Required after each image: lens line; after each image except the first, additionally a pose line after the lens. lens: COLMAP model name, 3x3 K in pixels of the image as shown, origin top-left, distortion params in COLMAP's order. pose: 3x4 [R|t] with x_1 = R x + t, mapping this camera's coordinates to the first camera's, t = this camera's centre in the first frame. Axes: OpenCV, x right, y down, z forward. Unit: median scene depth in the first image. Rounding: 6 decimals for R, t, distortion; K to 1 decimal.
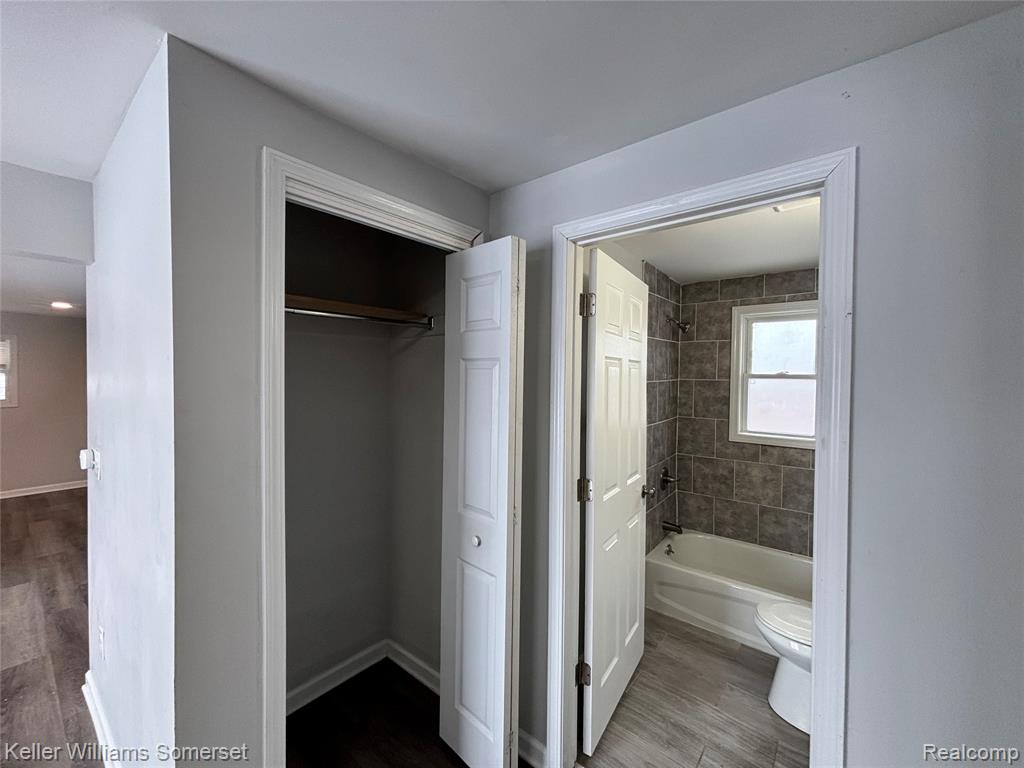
lens RADIAL K [[412.6, 0, 508.2], [0, 412.6, 388.1], [0, 0, 1]] dist [0.000316, 0.000094]
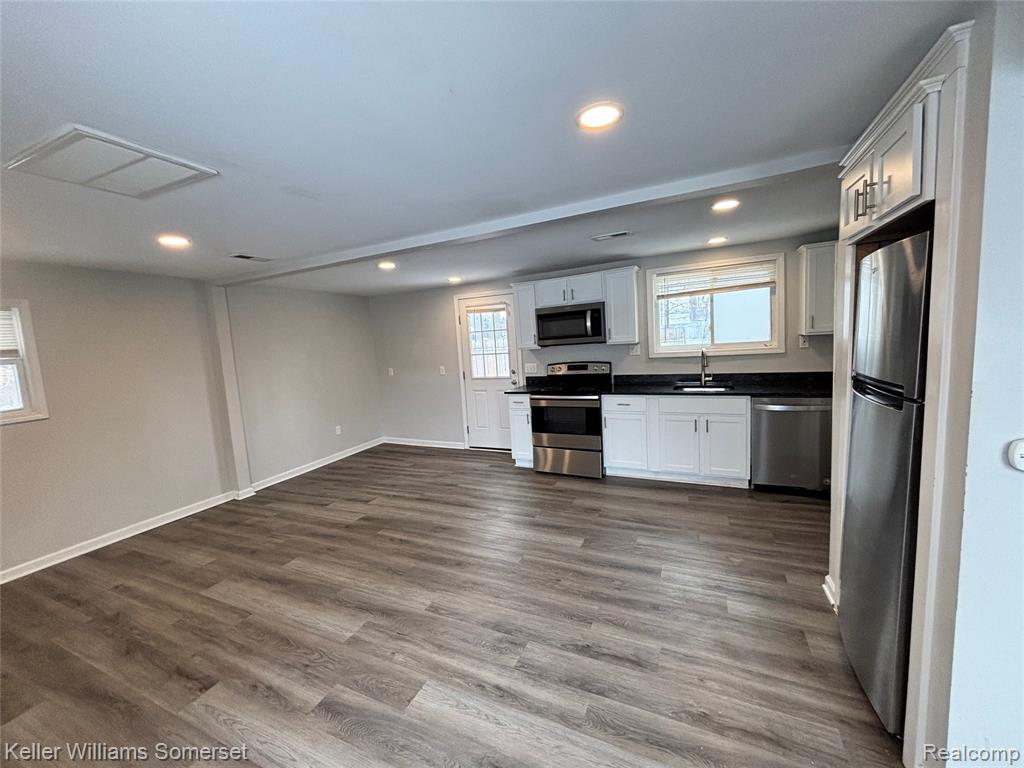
lens RADIAL K [[409.5, 0, 505.1], [0, 409.5, 382.7], [0, 0, 1]] dist [-0.000088, -0.000046]
pose [[0.966738, -0.092377, 0.238505, -2.882806], [0.074161, 0.993679, 0.084271, -0.028941], [-0.244782, -0.063780, 0.967478, 1.050965]]
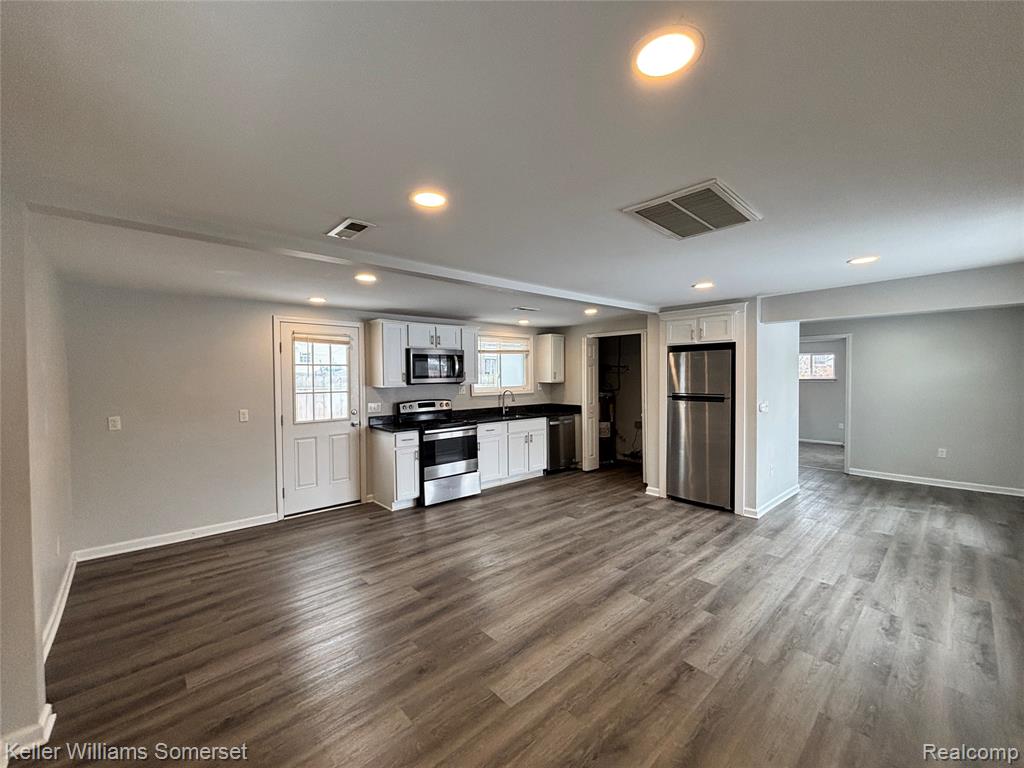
lens RADIAL K [[412.7, 0, 512.0], [0, 412.7, 384.0], [0, 0, 1]] dist [0.006309, 0.000378]
pose [[0.148608, -0.031384, 0.988398, -5.533891], [0.031028, 0.999152, 0.027061, -0.106136], [-0.988409, 0.026646, 0.149456, 3.213680]]
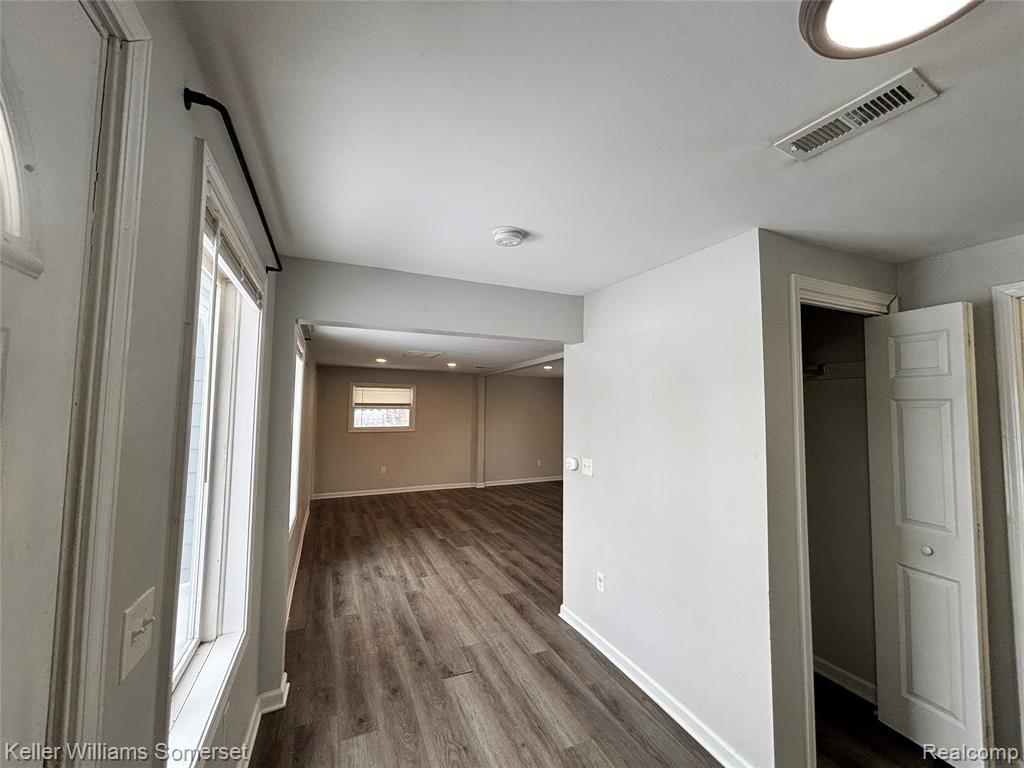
lens RADIAL K [[407.9, 0, 512.0], [0, 407.9, 384.0], [0, 0, 1]] dist [-0.000391, -0.000093]
pose [[0.894472, -0.030003, -0.446116, -0.811380], [-0.011177, 0.995934, -0.089390, 0.008130], [0.446984, 0.084943, 0.890500, -0.845975]]
